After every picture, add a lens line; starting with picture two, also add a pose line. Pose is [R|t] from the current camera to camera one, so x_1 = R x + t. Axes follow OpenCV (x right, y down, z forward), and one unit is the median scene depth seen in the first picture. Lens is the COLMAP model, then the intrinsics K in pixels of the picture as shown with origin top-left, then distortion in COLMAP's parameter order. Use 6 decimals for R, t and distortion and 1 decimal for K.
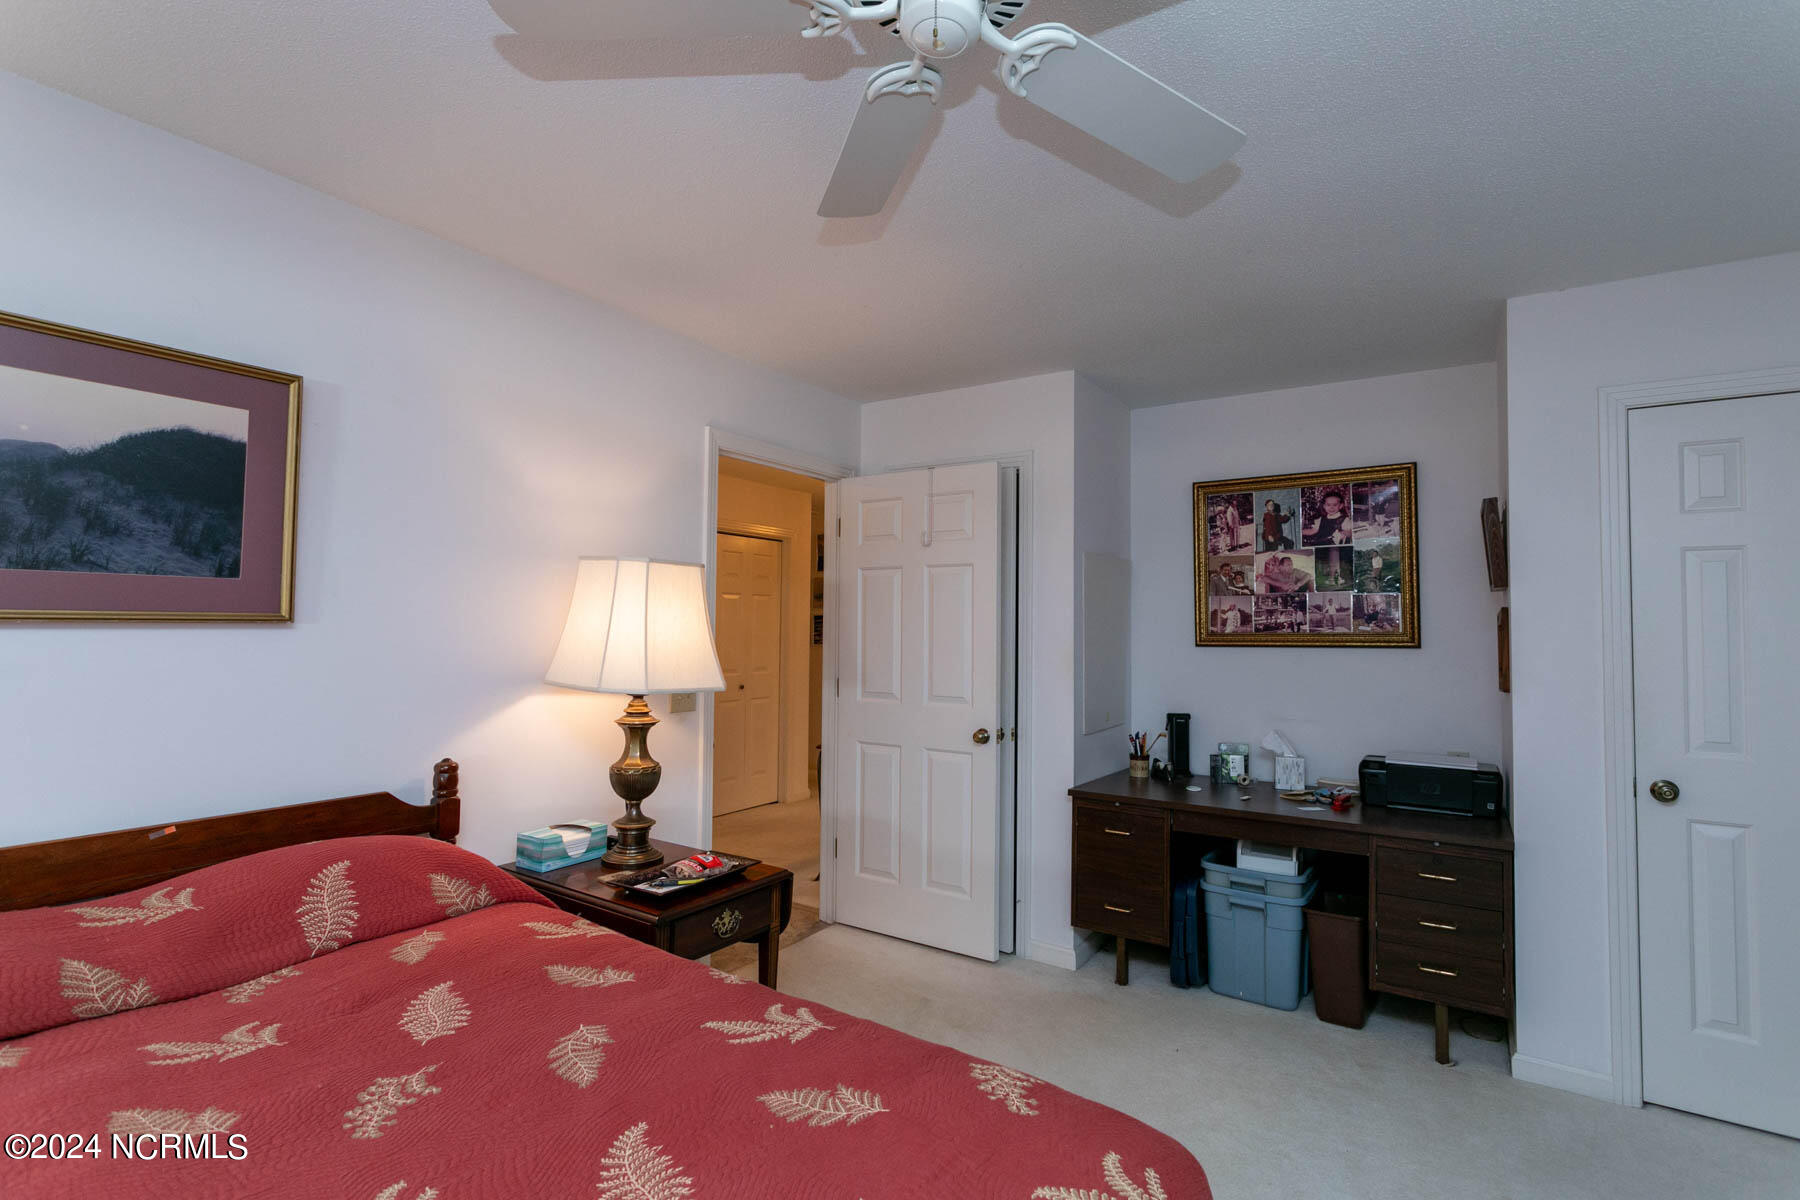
lens RADIAL K [[852.5, 0, 893.6], [0, 852.5, 596.6], [0, 0, 1]] dist [0.000177, -0.000217]
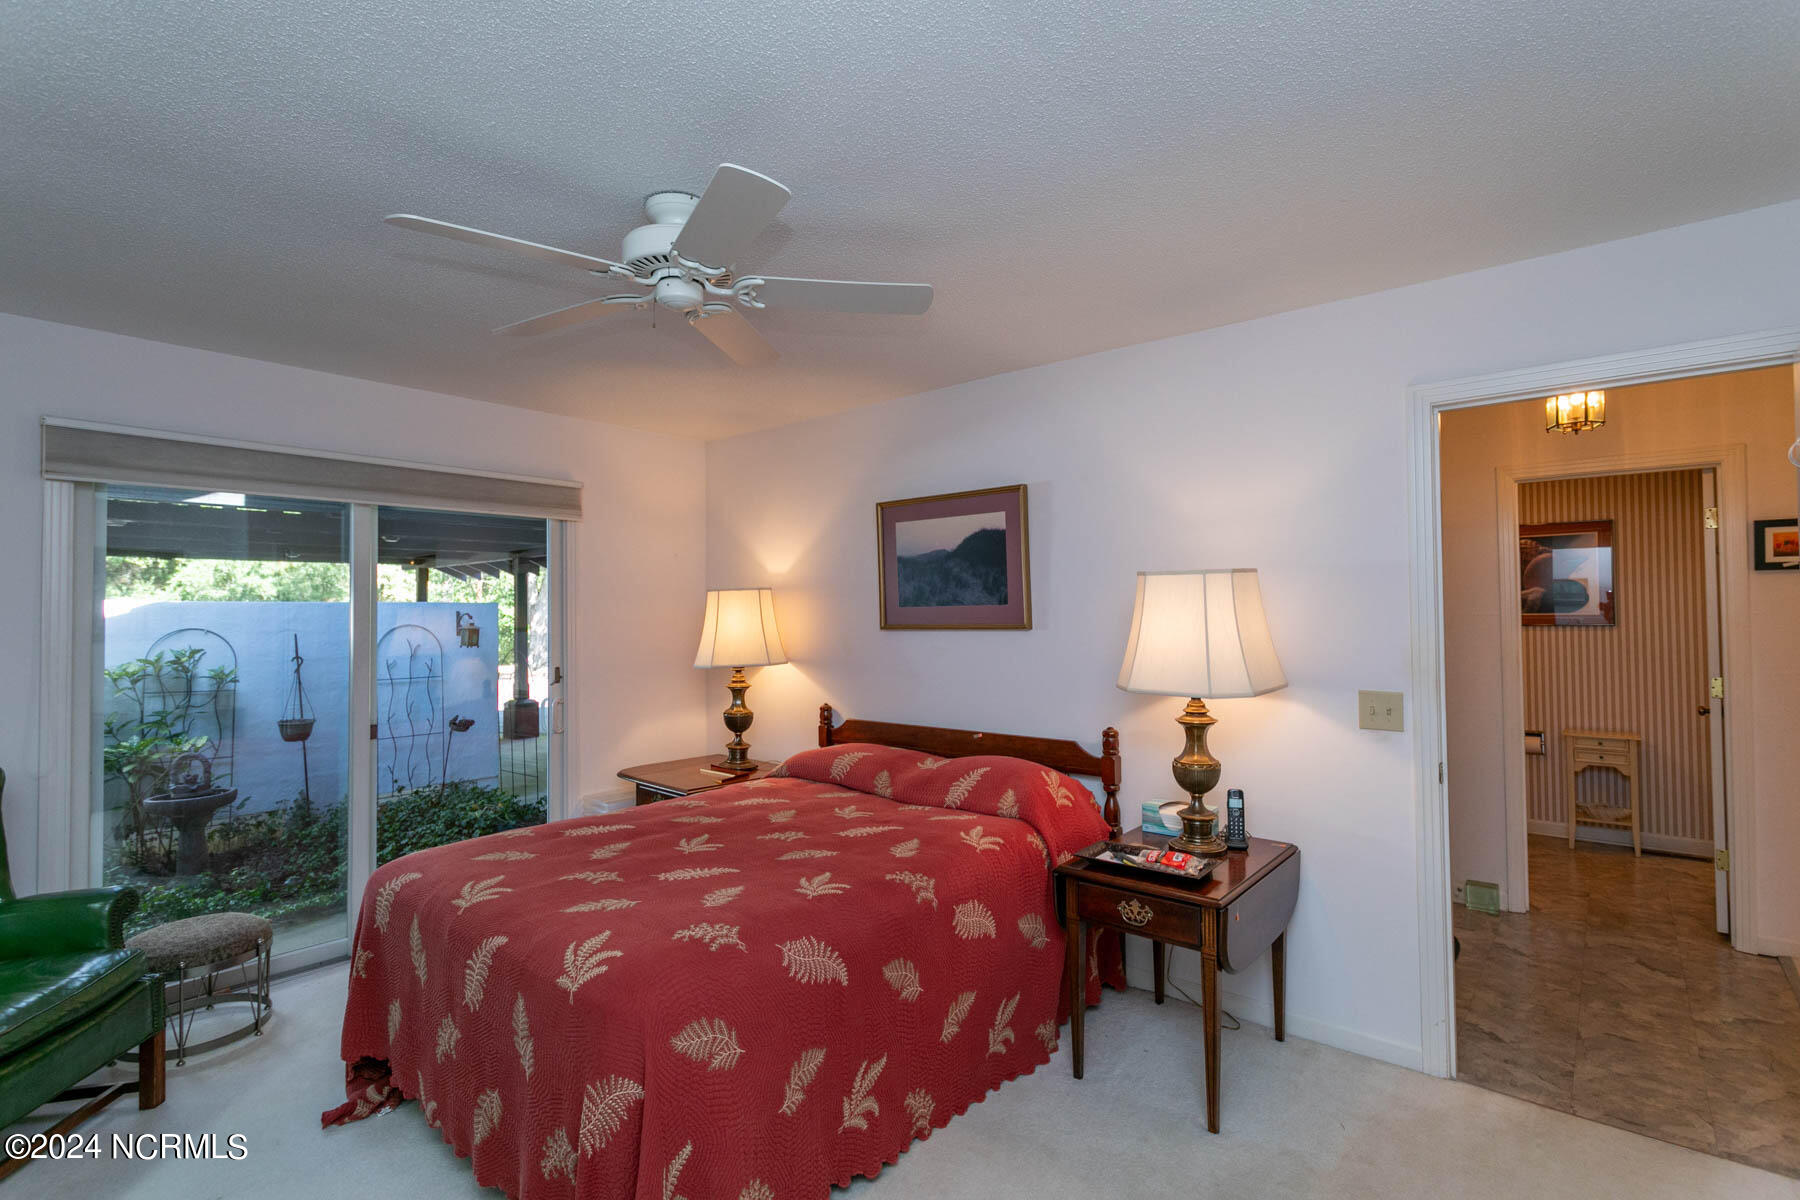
lens RADIAL K [[852.5, 0, 893.6], [0, 852.5, 596.6], [0, 0, 1]] dist [0.000177, -0.000217]
pose [[-0.123538, -0.021970, -0.992097, 1.096102], [0.050525, 0.998319, -0.028399, 0.000438], [0.991053, -0.053634, -0.122220, 1.014448]]
